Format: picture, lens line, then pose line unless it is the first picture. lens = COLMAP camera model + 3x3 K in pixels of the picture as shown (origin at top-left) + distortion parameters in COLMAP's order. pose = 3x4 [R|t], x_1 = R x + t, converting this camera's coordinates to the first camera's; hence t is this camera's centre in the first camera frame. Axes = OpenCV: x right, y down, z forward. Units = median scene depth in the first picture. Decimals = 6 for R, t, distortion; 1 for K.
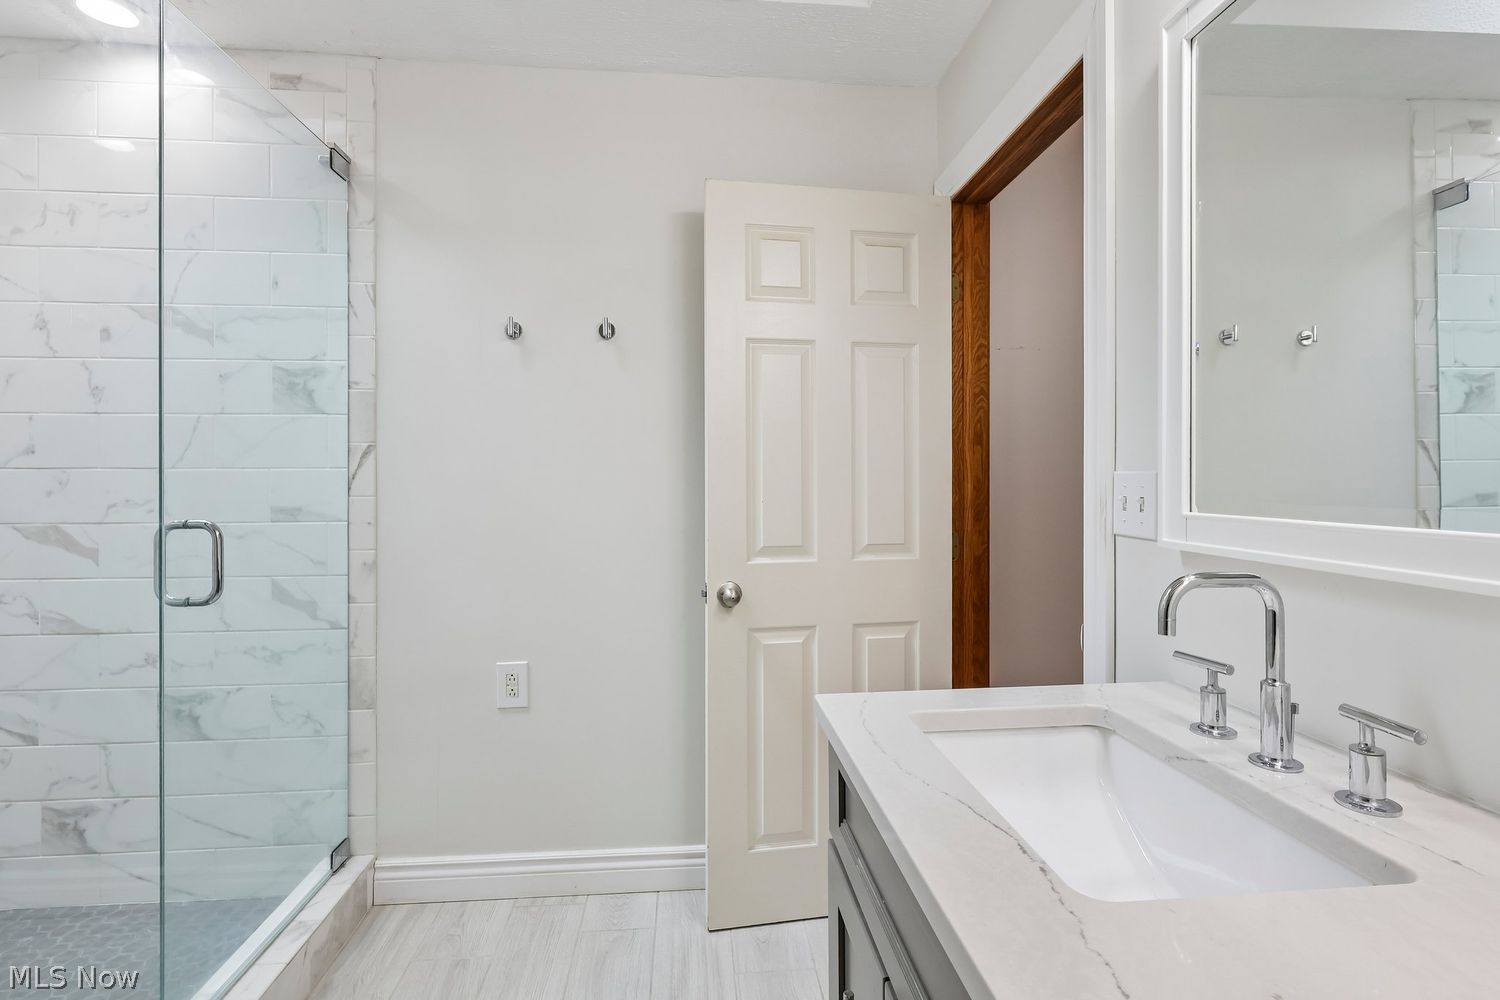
lens RADIAL K [[699.6, 0, 763.6], [0, 699.6, 486.0], [0, 0, 1]] dist [-0.001630, -0.000966]
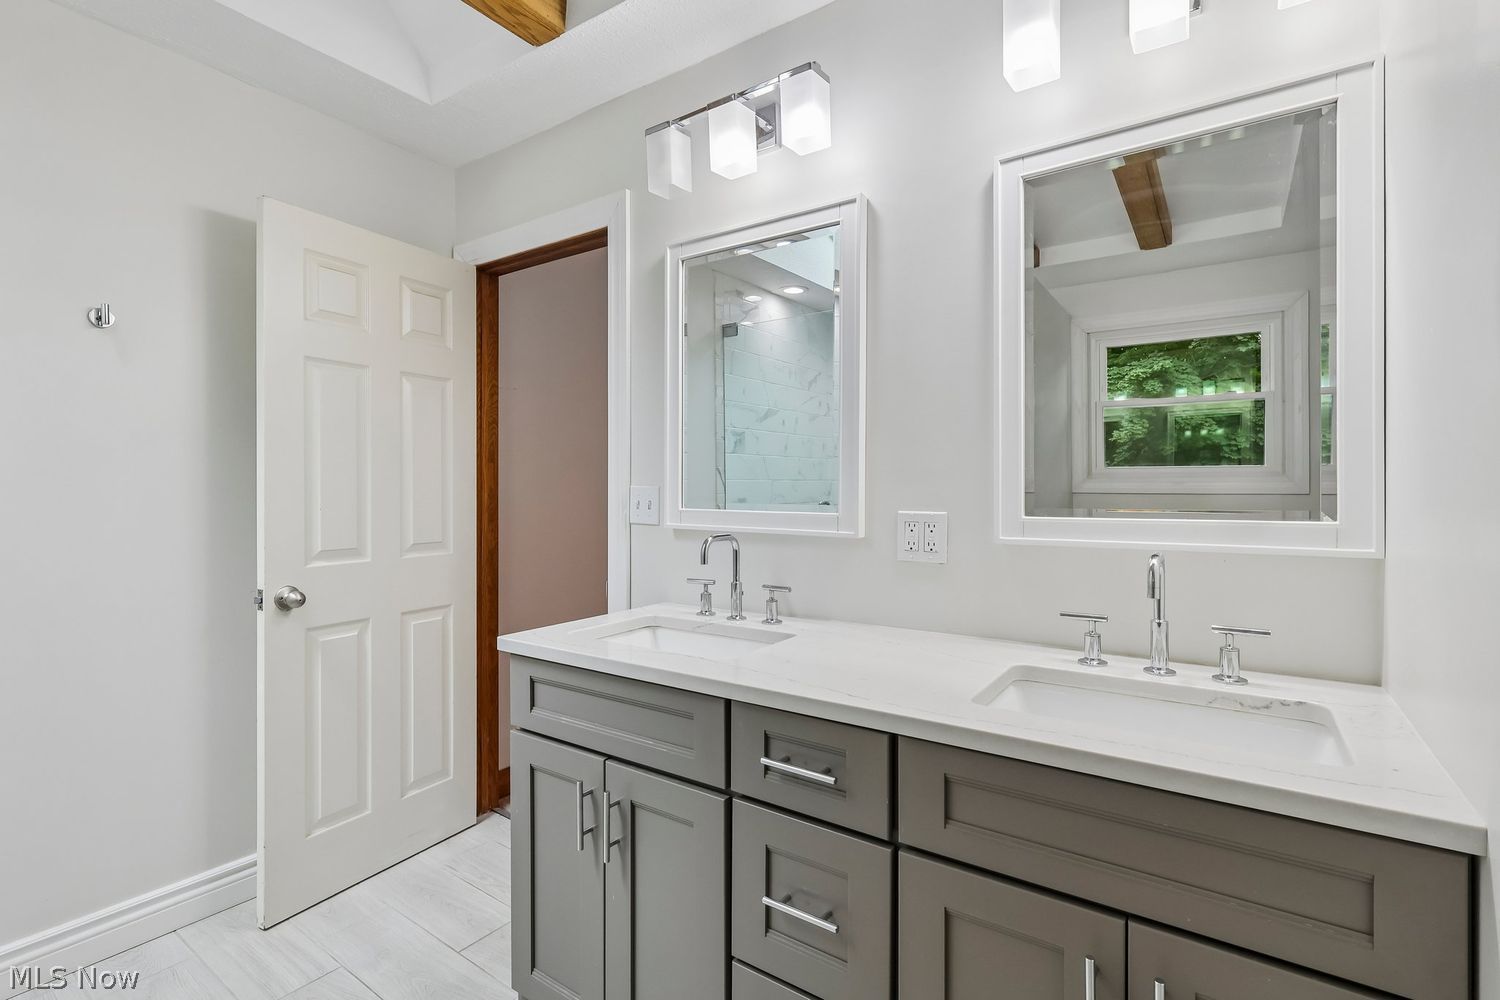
lens RADIAL K [[699.6, 0, 754.9], [0, 699.6, 491.1], [0, 0, 1]] dist [-0.001630, -0.000966]
pose [[0.630438, 0.002742, 0.776235, -0.400104], [-0.000248, 0.999994, -0.003331, -0.002248], [-0.776239, 0.001907, 0.630435, -0.191158]]
